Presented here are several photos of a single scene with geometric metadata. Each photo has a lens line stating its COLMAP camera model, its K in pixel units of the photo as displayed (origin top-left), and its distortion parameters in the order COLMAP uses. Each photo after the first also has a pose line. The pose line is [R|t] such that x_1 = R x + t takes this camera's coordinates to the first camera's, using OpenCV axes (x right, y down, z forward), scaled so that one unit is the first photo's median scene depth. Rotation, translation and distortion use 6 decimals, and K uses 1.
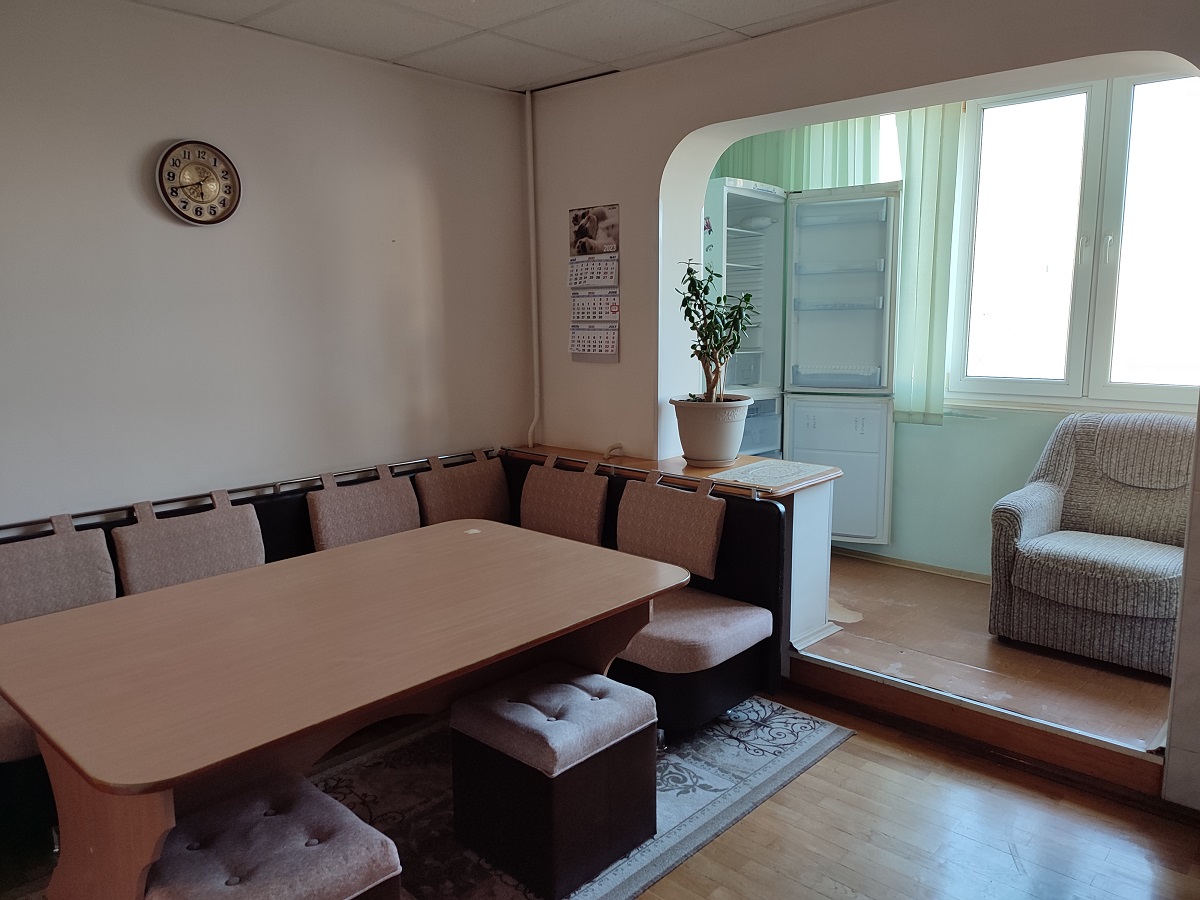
lens RADIAL K [[874.6, 0, 601.3], [0, 874.6, 442.5], [0, 0, 1]] dist [0.029327, -0.019022]
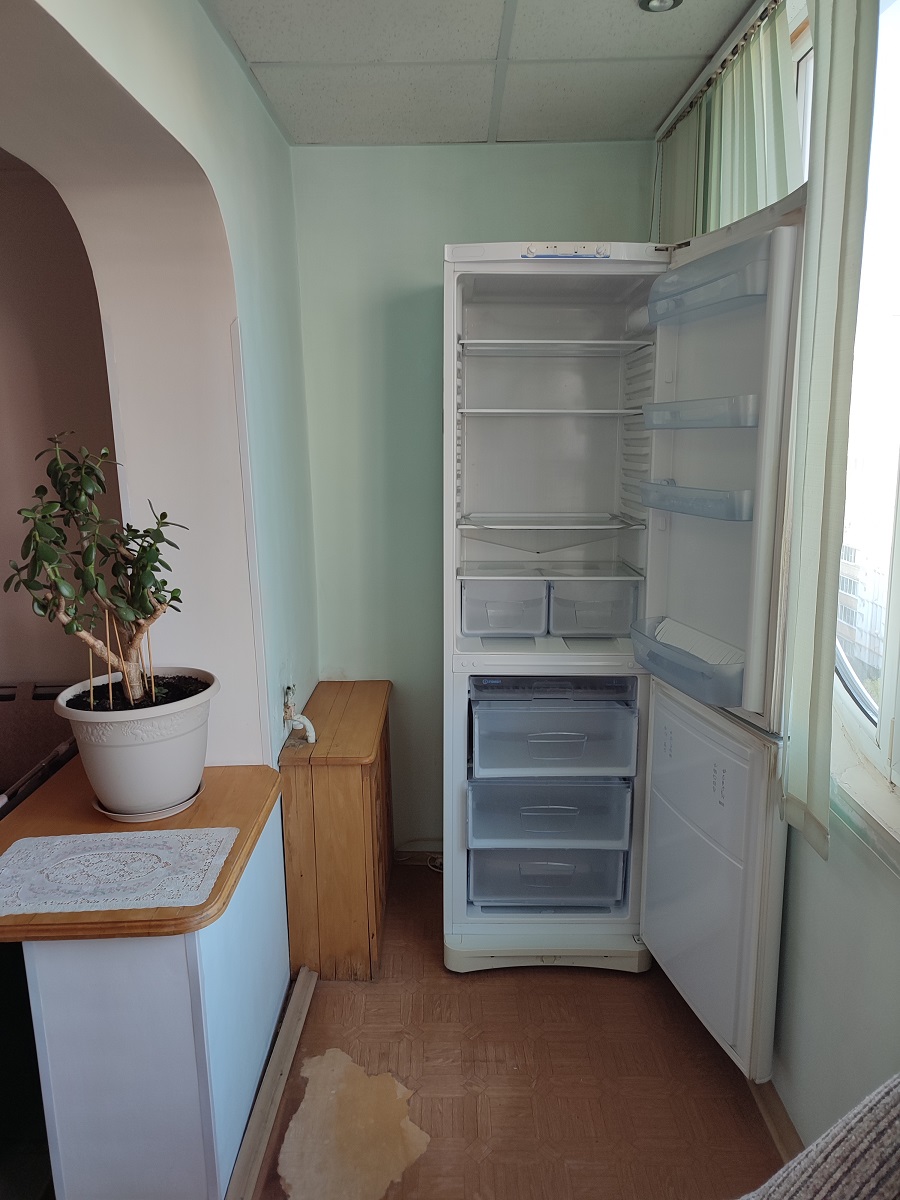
lens RADIAL K [[874.6, 0, 450.1], [0, 874.6, 601.7], [0, 0, 1]] dist [0.029327, -0.019022]
pose [[0.670435, 0.139221, -0.728790, 0.556568], [-0.100378, 0.990227, 0.096823, -0.149562], [0.735147, 0.008241, 0.677858, 0.671707]]
